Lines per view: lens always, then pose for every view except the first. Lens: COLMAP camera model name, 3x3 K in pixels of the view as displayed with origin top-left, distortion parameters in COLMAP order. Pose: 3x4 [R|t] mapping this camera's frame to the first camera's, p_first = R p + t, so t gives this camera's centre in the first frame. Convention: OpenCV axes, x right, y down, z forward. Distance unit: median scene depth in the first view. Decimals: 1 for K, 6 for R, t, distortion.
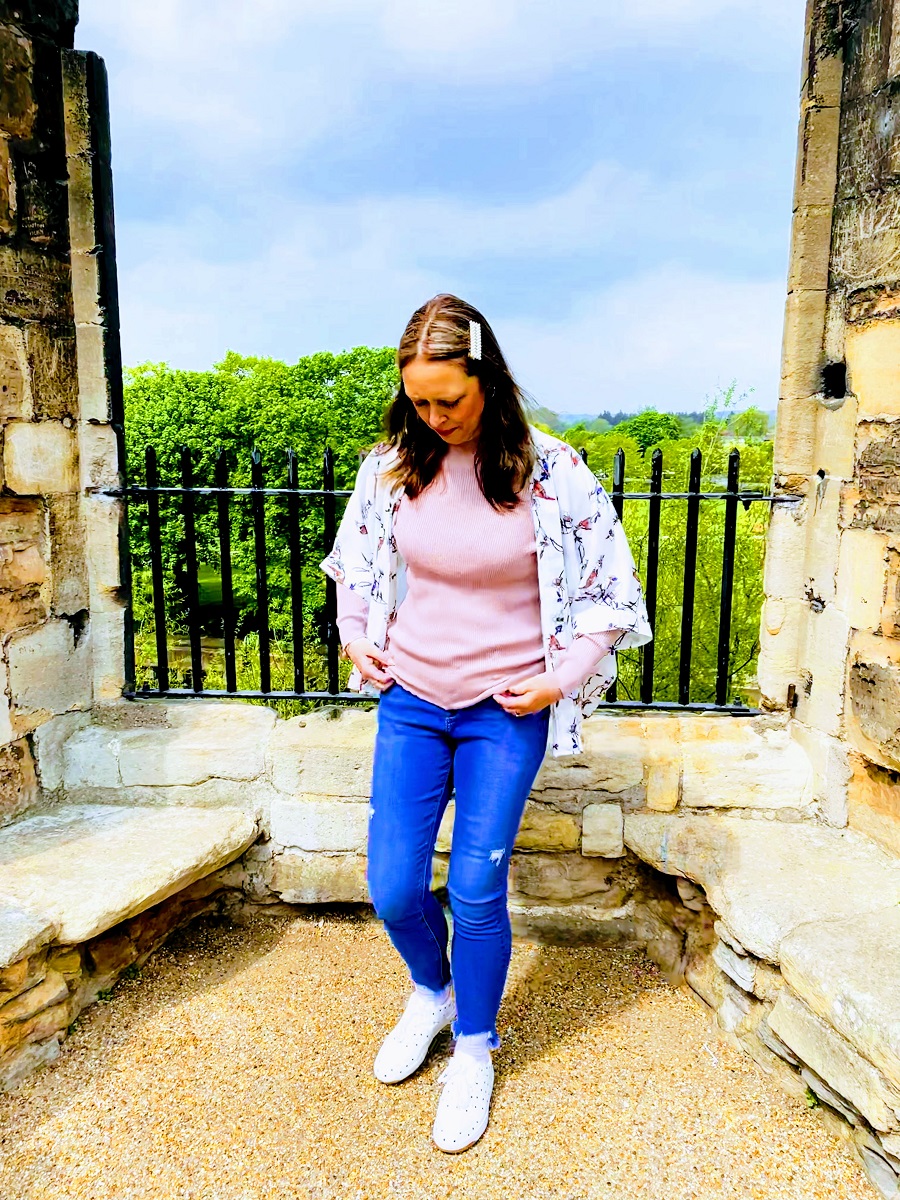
lens RADIAL K [[1053.9, 0, 450.0], [0, 1053.9, 600.0], [0, 0, 1]] dist [0.100362, -0.135491]
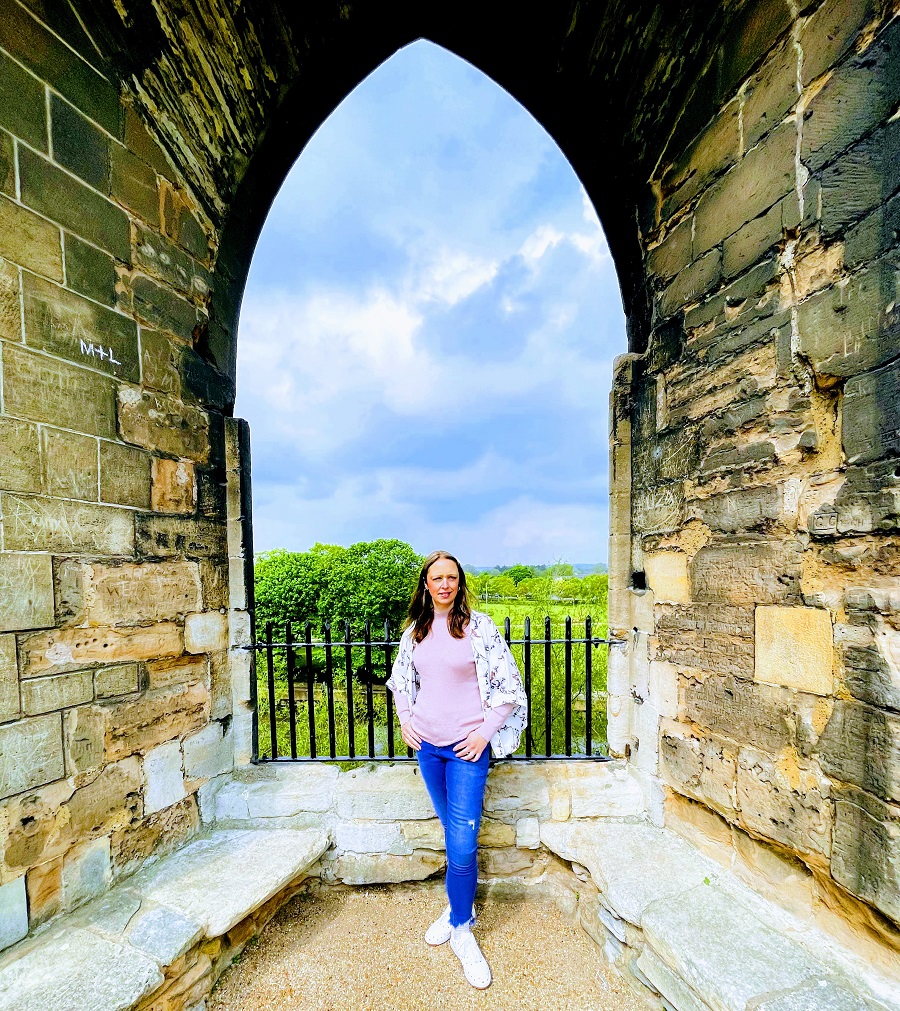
lens RADIAL K [[502.5, 0, 453.8], [0, 502.5, 583.7], [0, 0, 1]] dist [-0.003303, -0.000632]
pose [[0.997692, -0.025145, 0.063072, -0.021314], [0.033349, 0.990610, -0.132586, -0.088798], [-0.059146, 0.134383, 0.989163, 0.135104]]
